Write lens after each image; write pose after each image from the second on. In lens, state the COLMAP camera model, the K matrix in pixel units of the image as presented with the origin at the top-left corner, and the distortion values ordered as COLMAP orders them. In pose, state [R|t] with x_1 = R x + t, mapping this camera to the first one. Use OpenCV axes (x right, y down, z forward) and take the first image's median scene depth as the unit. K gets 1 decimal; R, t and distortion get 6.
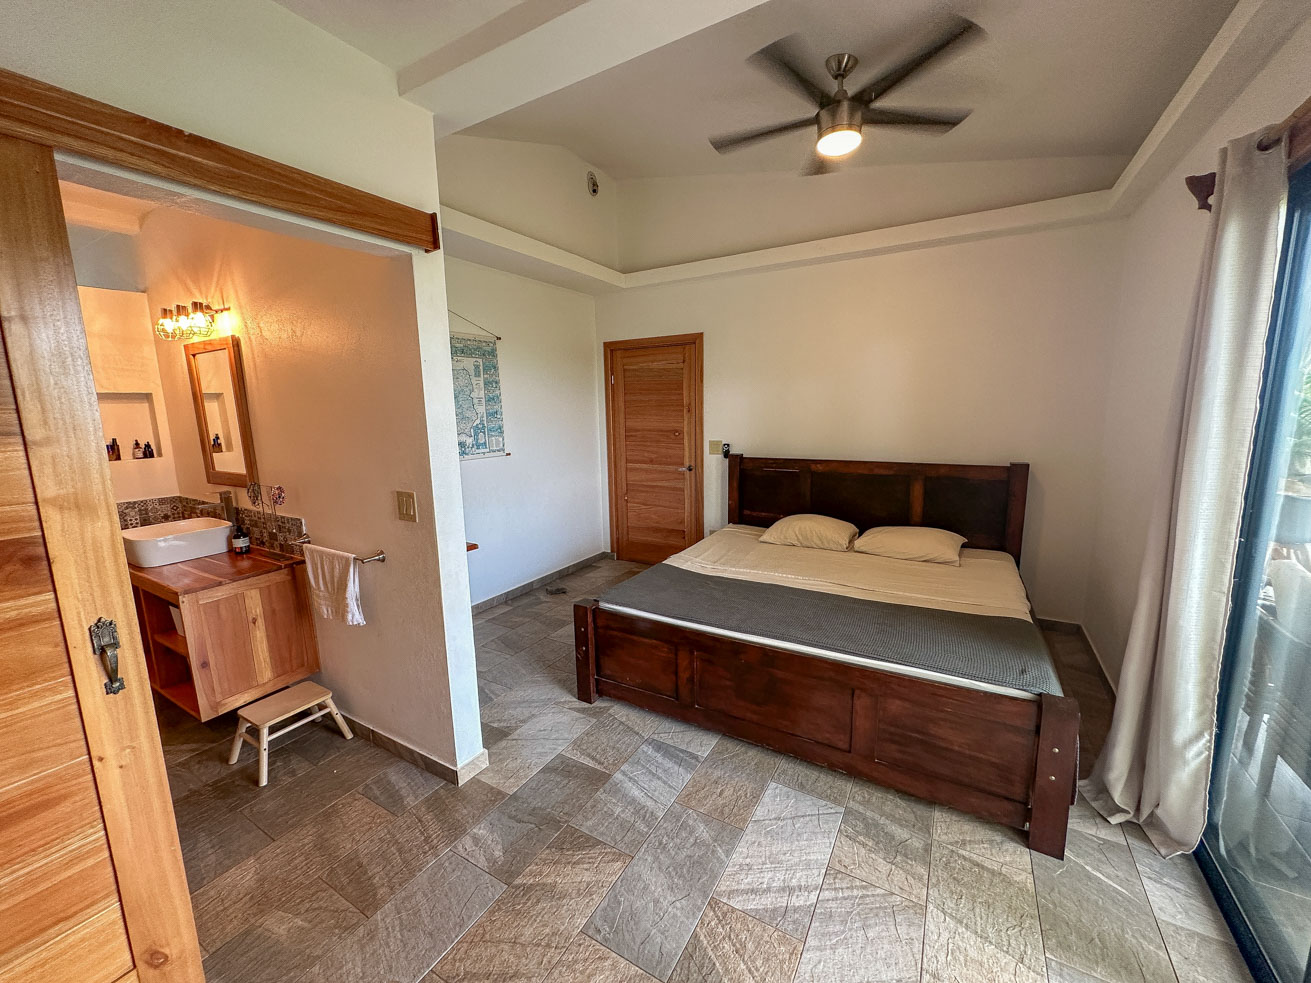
lens RADIAL K [[523.8, 0, 657.4], [0, 523.8, 488.7], [0, 0, 1]] dist [0.000452, 0.000252]
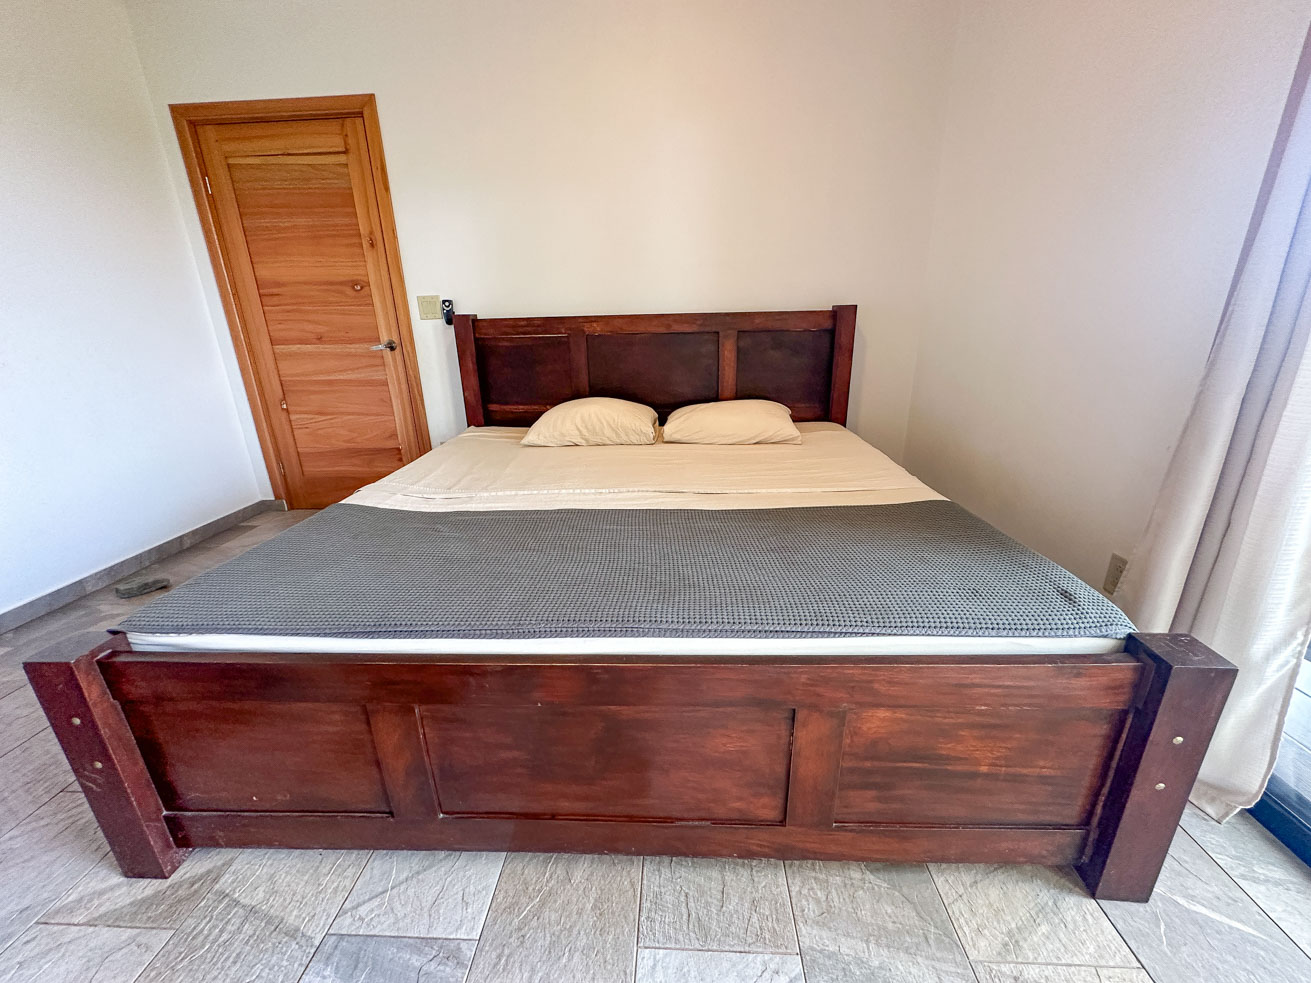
lens RADIAL K [[523.8, 0, 652.9], [0, 523.8, 493.1], [0, 0, 1]] dist [0.000452, 0.000252]
pose [[0.888780, -0.150415, 0.432950, 0.055125], [0.080767, 0.981233, 0.175096, 0.061695], [-0.451162, -0.120654, 0.884248, 0.381564]]
